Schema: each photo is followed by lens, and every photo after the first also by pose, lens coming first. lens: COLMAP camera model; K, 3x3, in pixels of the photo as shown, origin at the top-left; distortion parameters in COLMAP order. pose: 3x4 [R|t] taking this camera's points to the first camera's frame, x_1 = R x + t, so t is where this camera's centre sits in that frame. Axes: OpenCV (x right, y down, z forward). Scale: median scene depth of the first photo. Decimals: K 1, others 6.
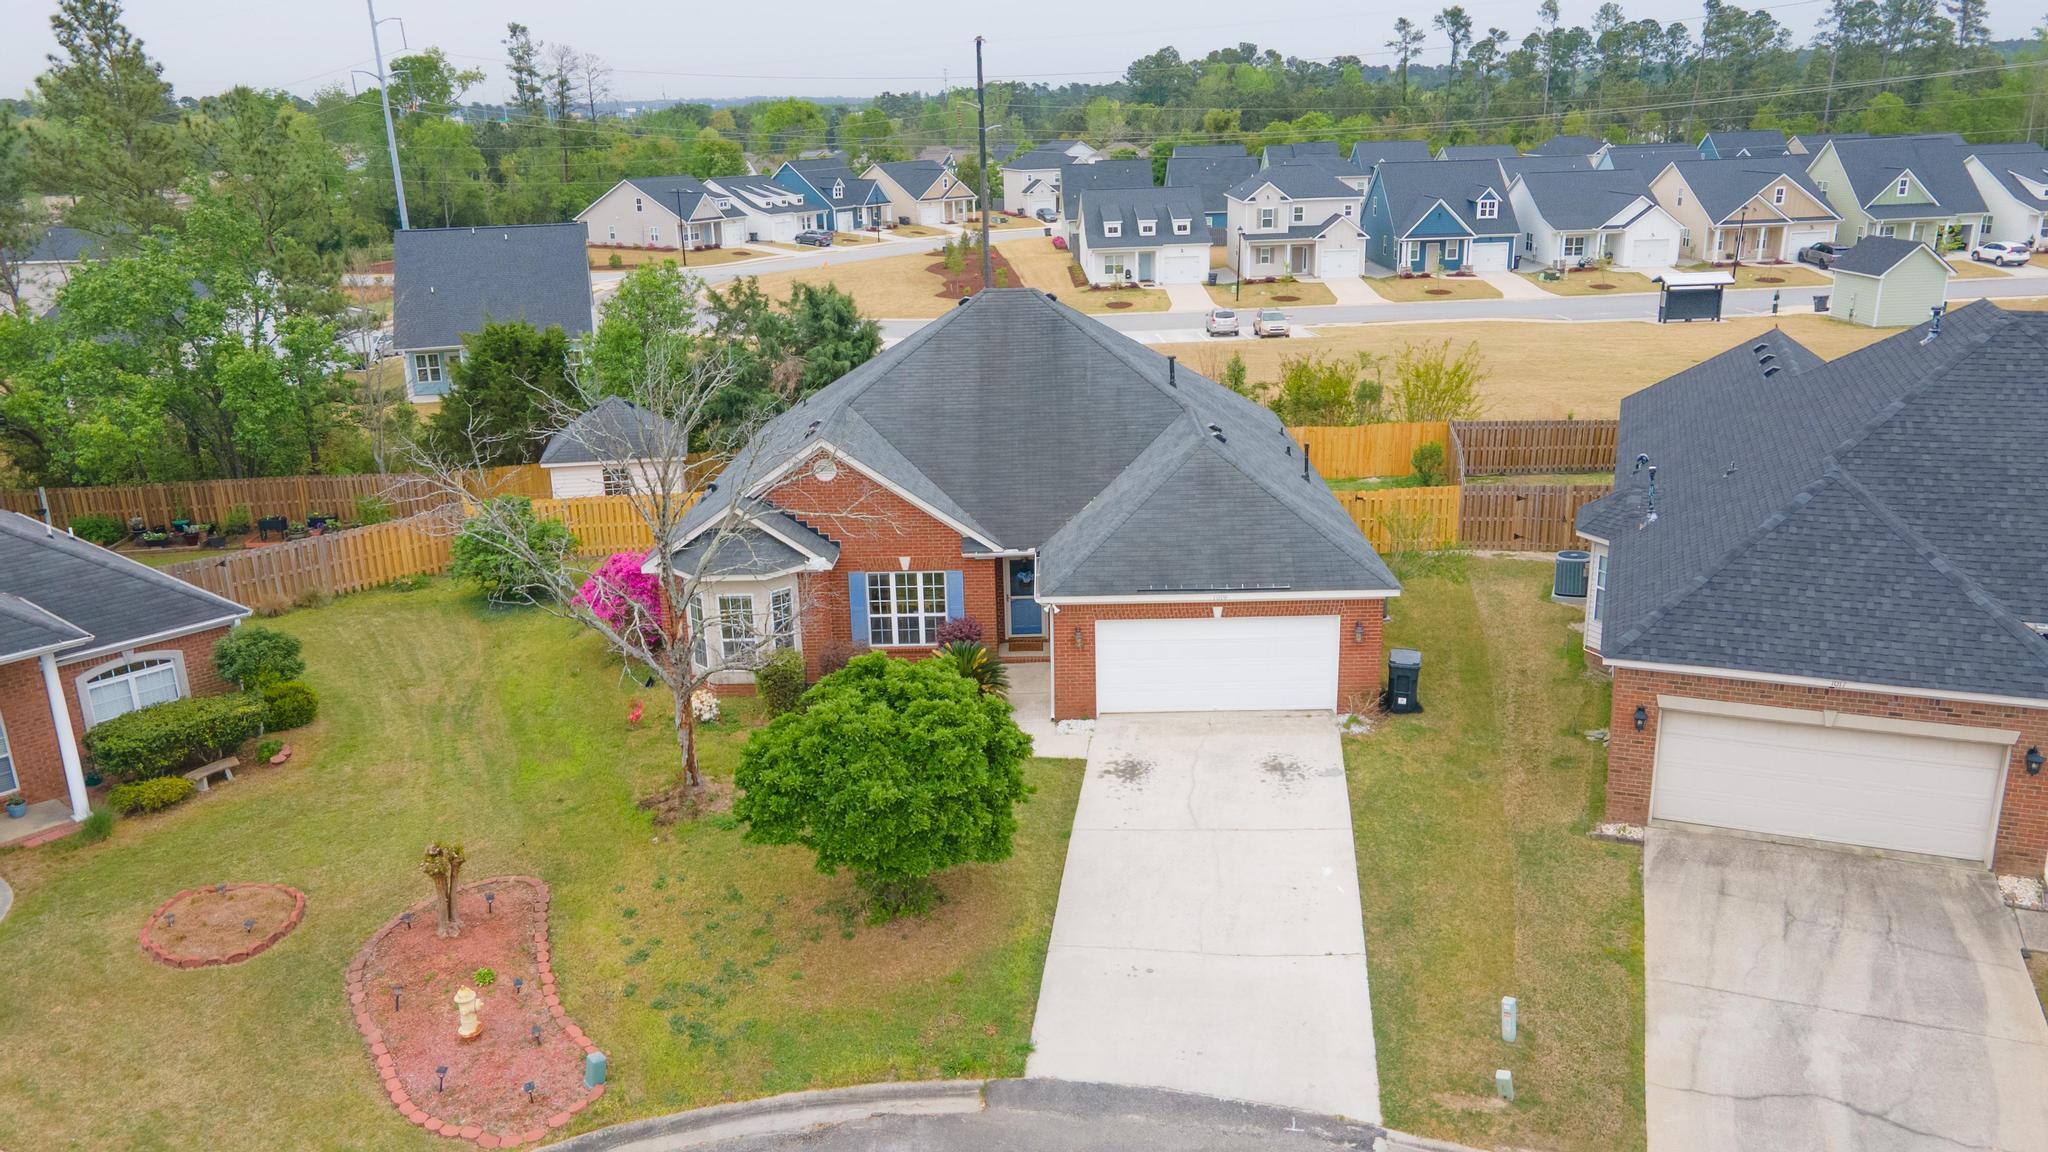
lens RADIAL K [[1542.9, 0, 1023.6], [0, 1542.9, 573.1], [0, 0, 1]] dist [0.003578, 0.065981]
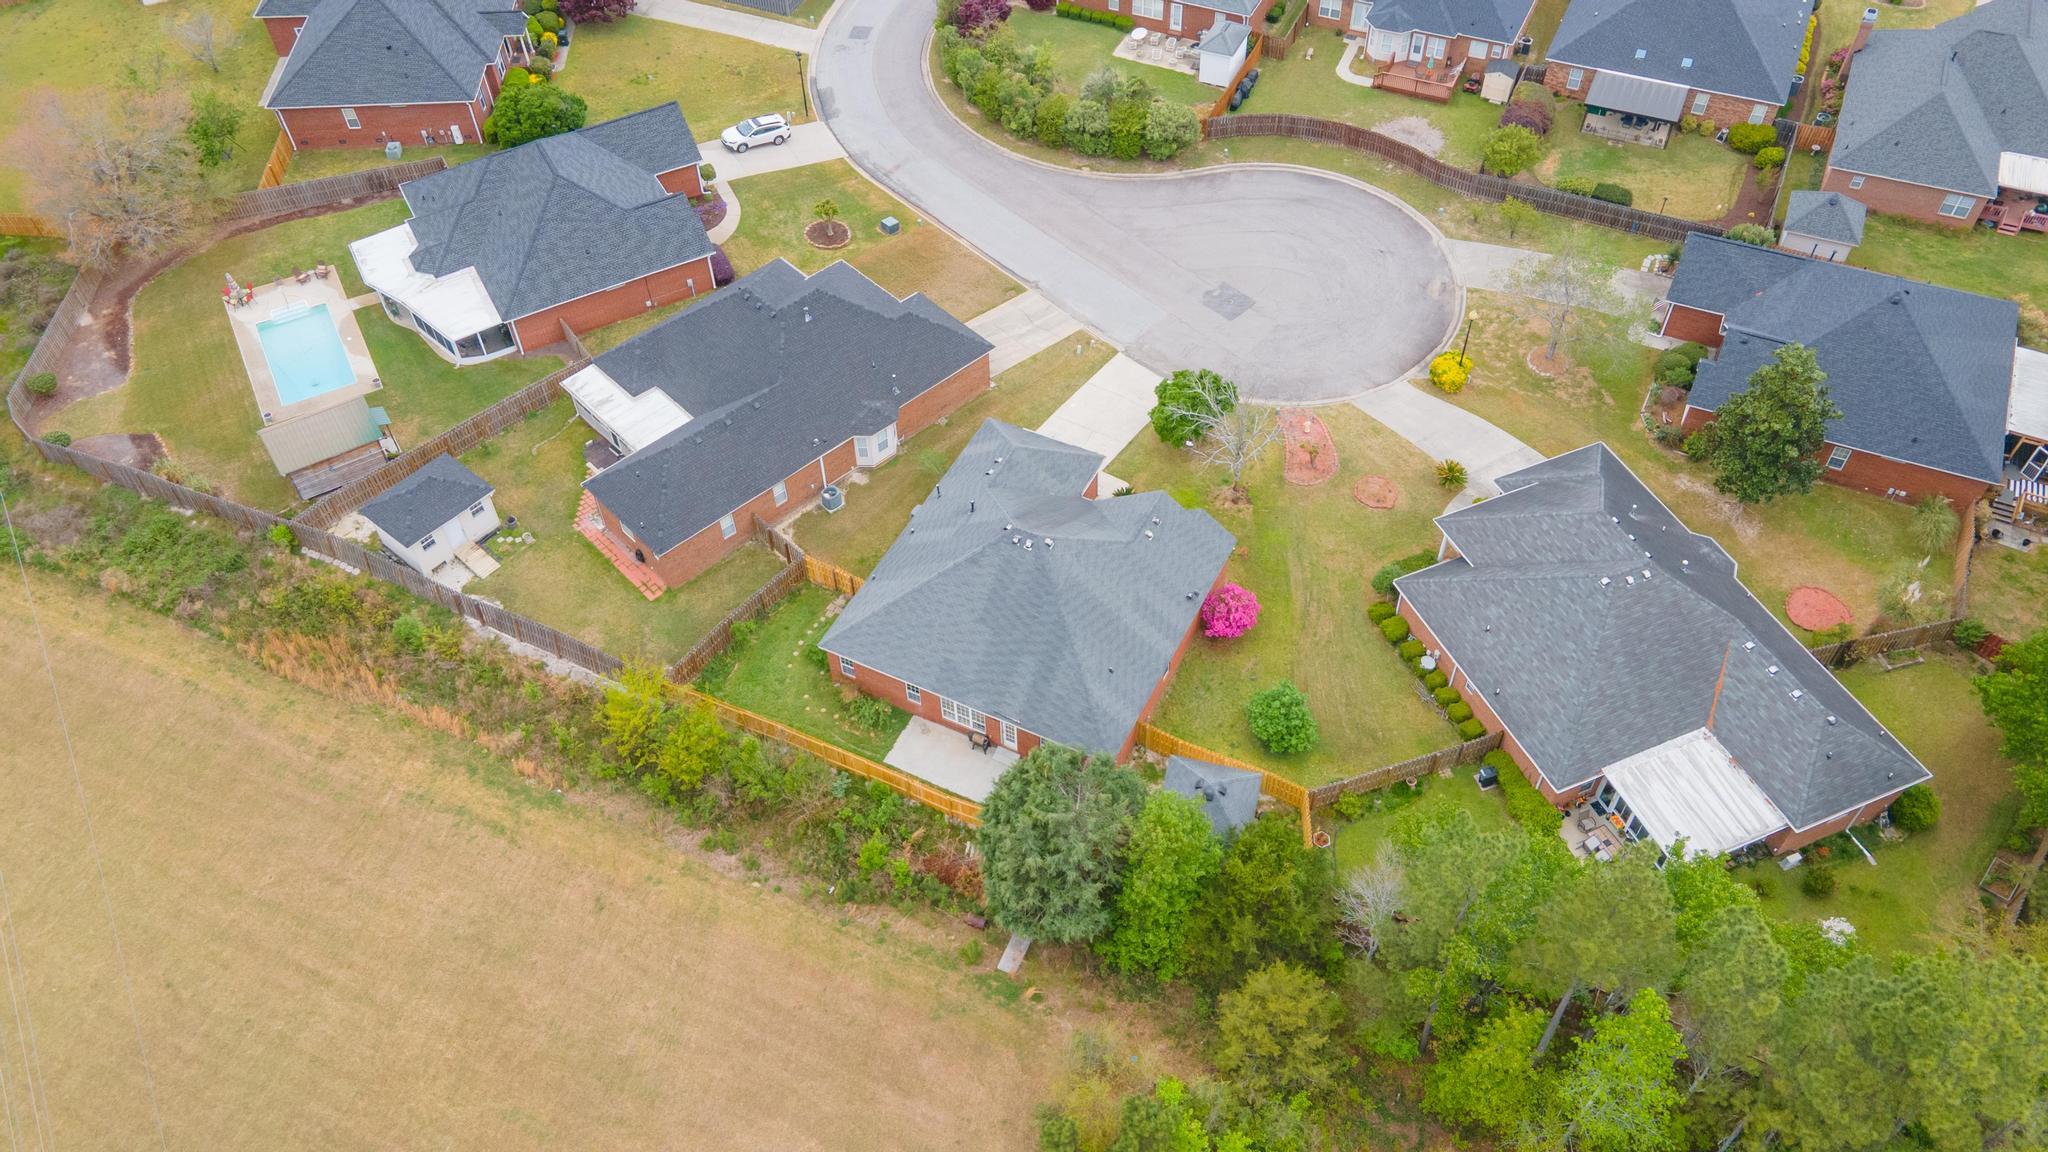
lens RADIAL K [[1542.9, 0, 1022.7], [0, 1542.9, 571.8], [0, 0, 1]] dist [0.003578, 0.065981]
pose [[-0.898122, -0.301002, 0.320584, -0.926424], [0.168951, 0.436877, 0.883512, -2.721238], [-0.405995, 0.847665, -0.341514, 2.534540]]
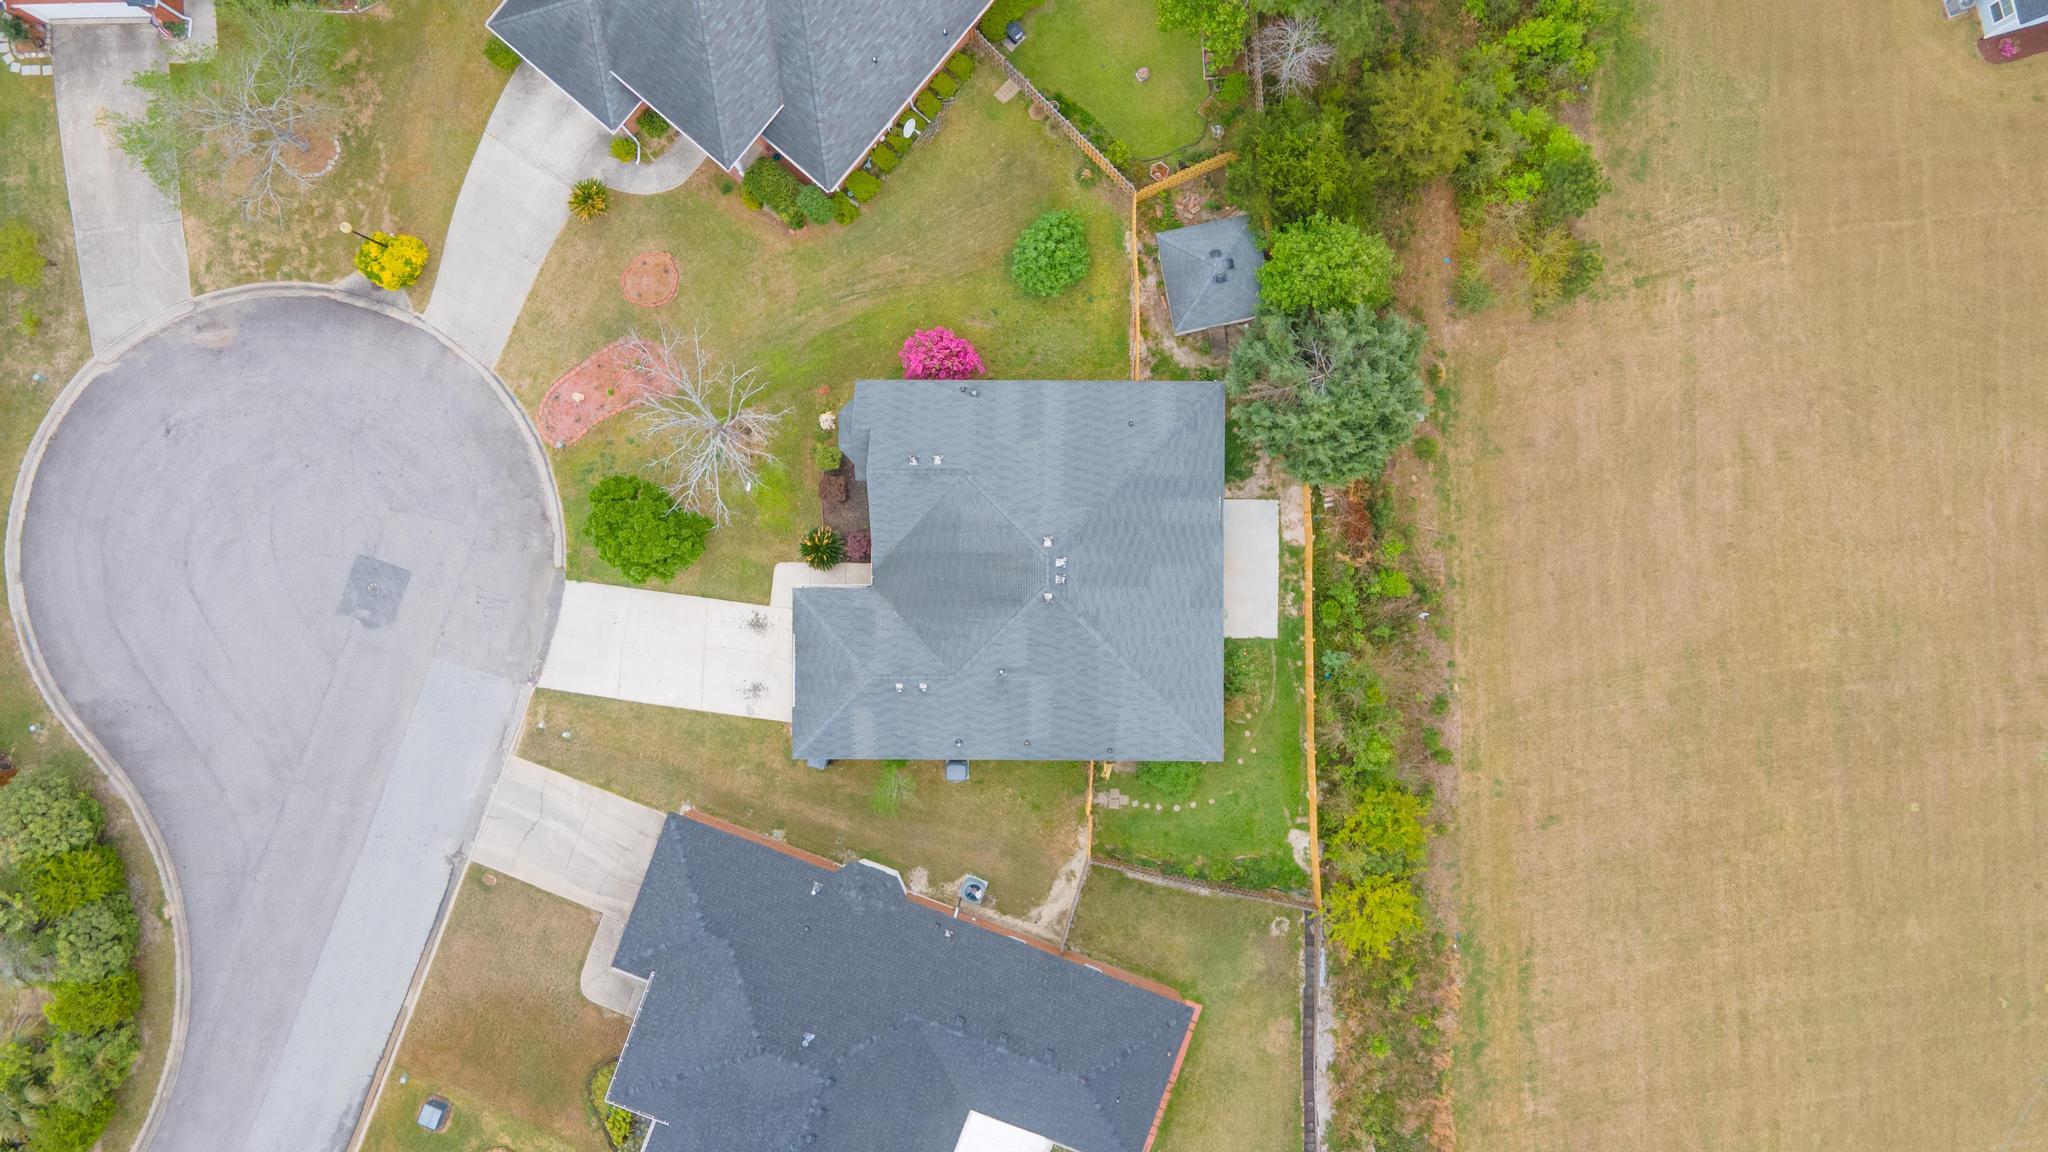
lens RADIAL K [[1542.9, 0, 1030.4], [0, 1542.9, 572.9], [0, 0, 1]] dist [0.003578, 0.065981]
pose [[0.012561, 0.999533, 0.027853, -0.074556], [-0.276184, -0.023303, 0.960822, -2.455270], [0.961023, -0.019762, 0.275762, 0.859660]]
